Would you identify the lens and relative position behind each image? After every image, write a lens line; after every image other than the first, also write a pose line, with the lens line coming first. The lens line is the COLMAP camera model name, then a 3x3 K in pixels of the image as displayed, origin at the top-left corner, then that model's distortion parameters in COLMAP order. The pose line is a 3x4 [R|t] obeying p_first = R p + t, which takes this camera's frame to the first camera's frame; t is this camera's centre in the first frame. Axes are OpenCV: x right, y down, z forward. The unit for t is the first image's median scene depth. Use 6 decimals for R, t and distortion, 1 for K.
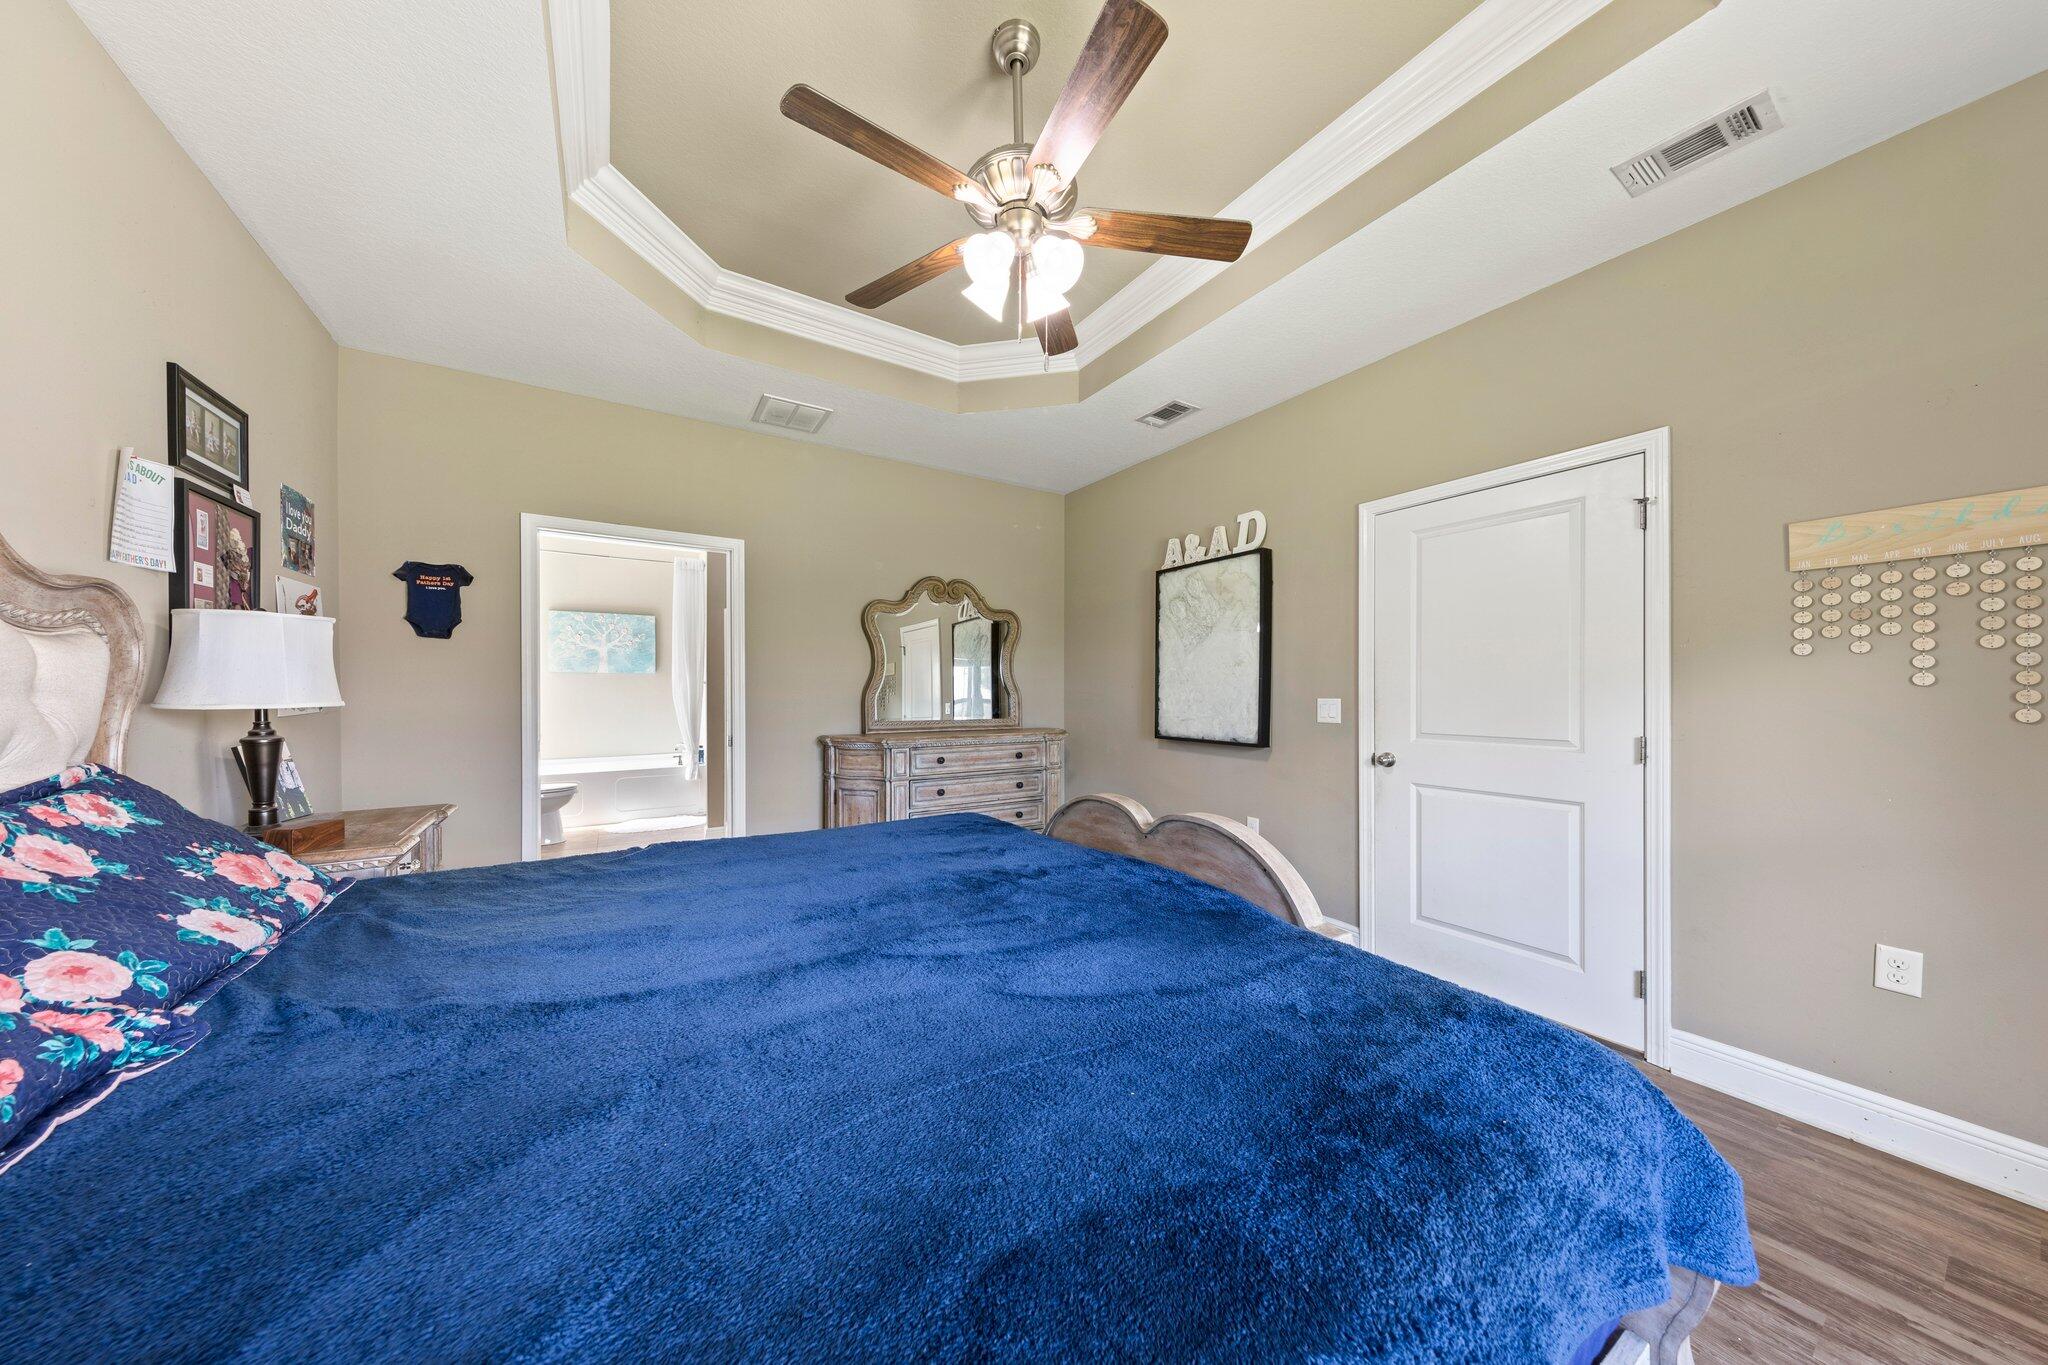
lens RADIAL K [[646.5, 0, 1031.9], [0, 646.5, 692.4], [0, 0, 1]] dist [0.005624, -0.000282]
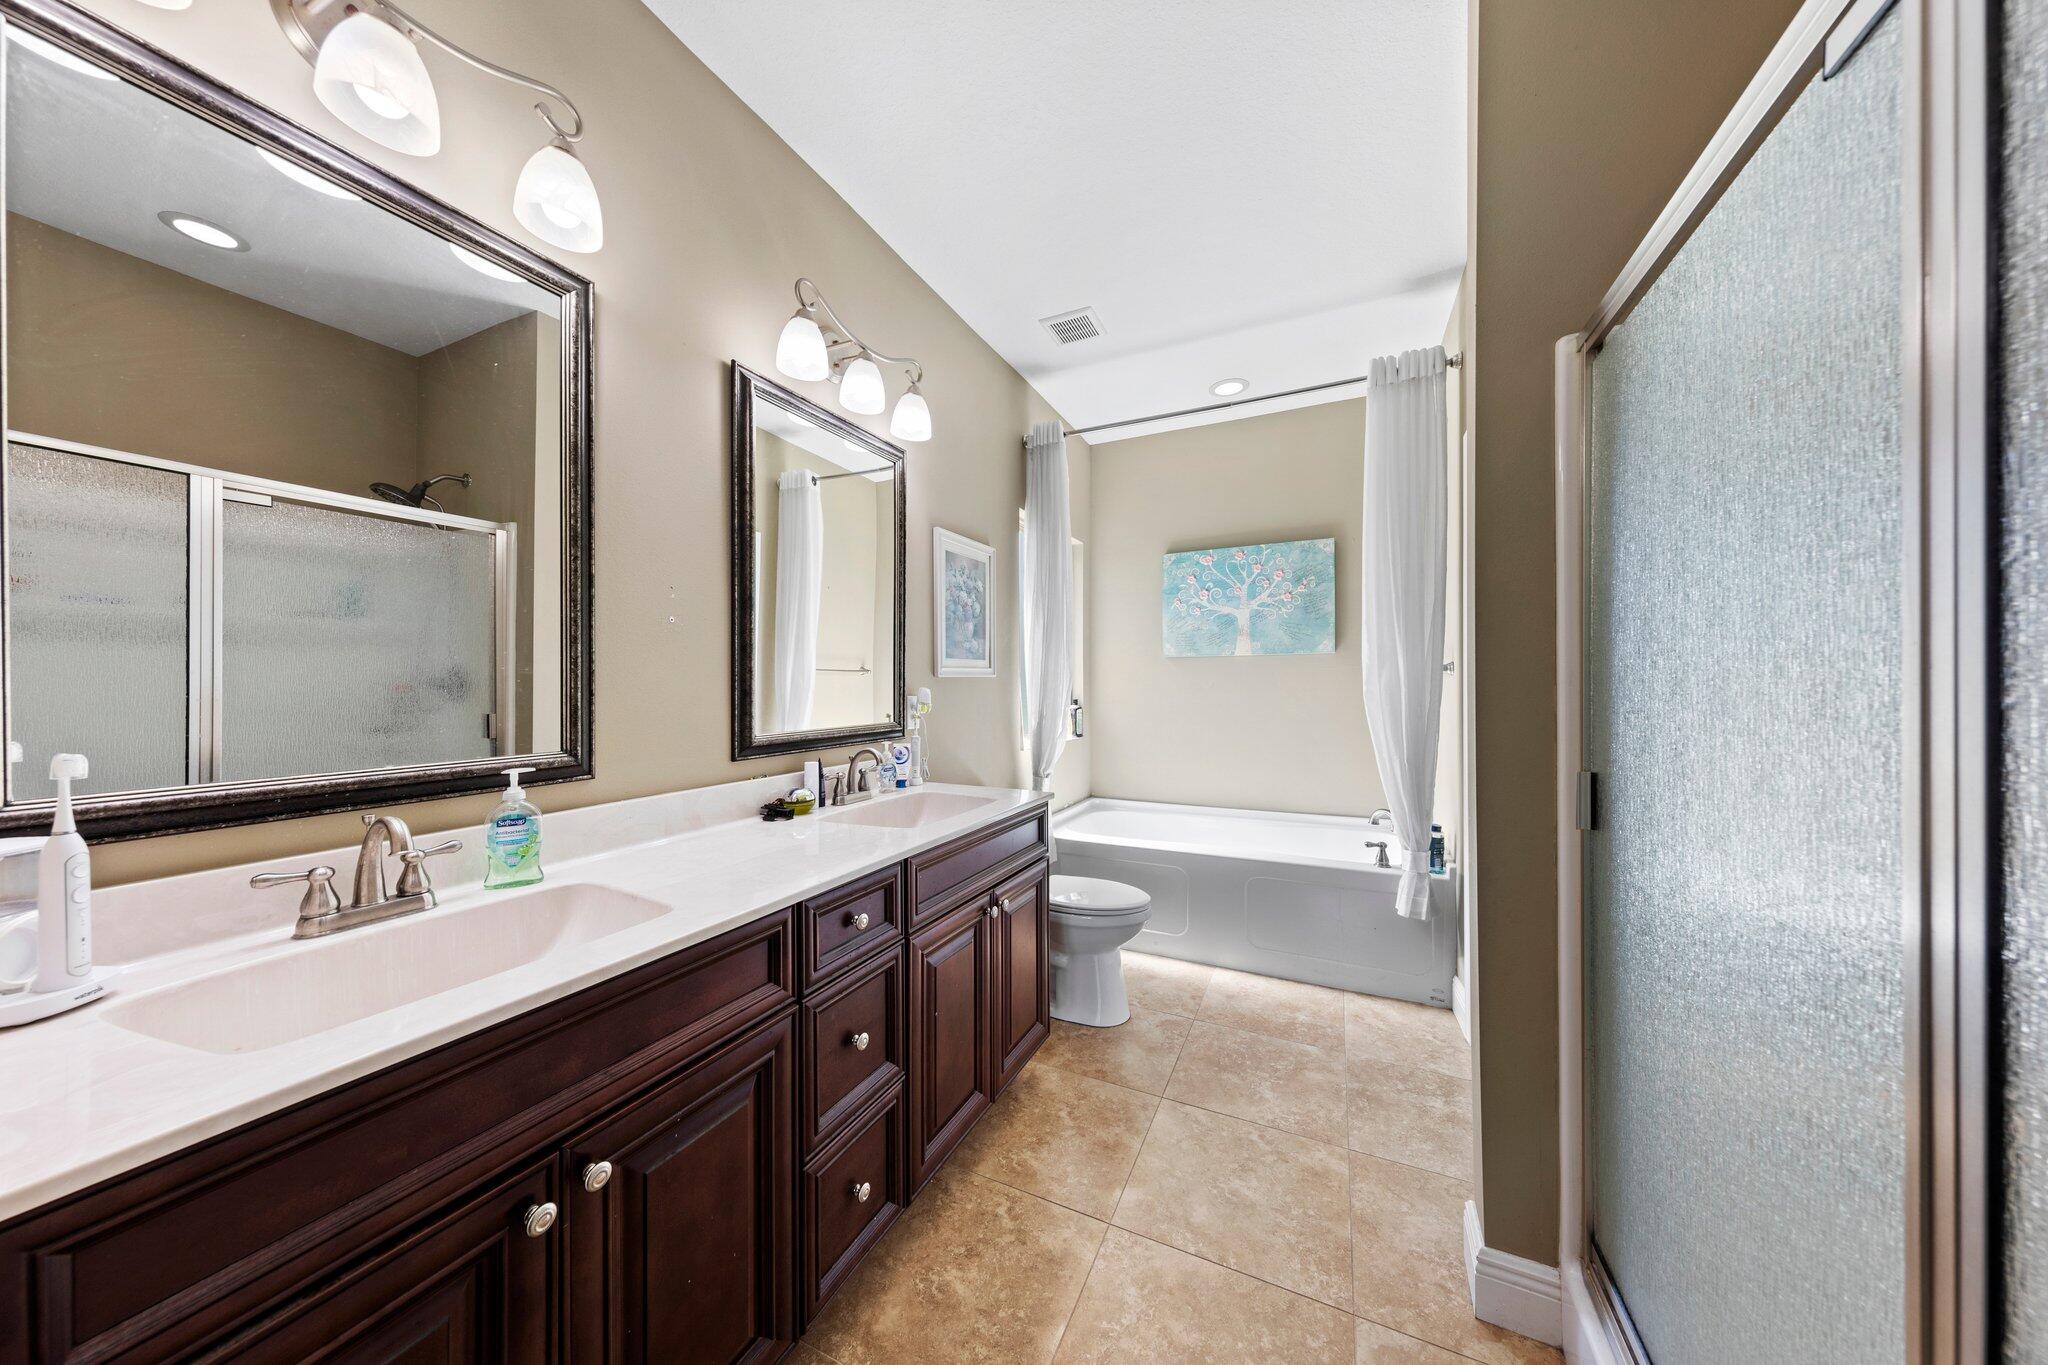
lens RADIAL K [[646.5, 0, 1025.2], [0, 646.5, 687.9], [0, 0, 1]] dist [0.005624, -0.000282]
pose [[0.533434, -0.002534, -0.845838, -0.295811], [0.000764, 0.999997, -0.002514, -0.001181], [0.845842, 0.000695, 0.533434, 0.550146]]
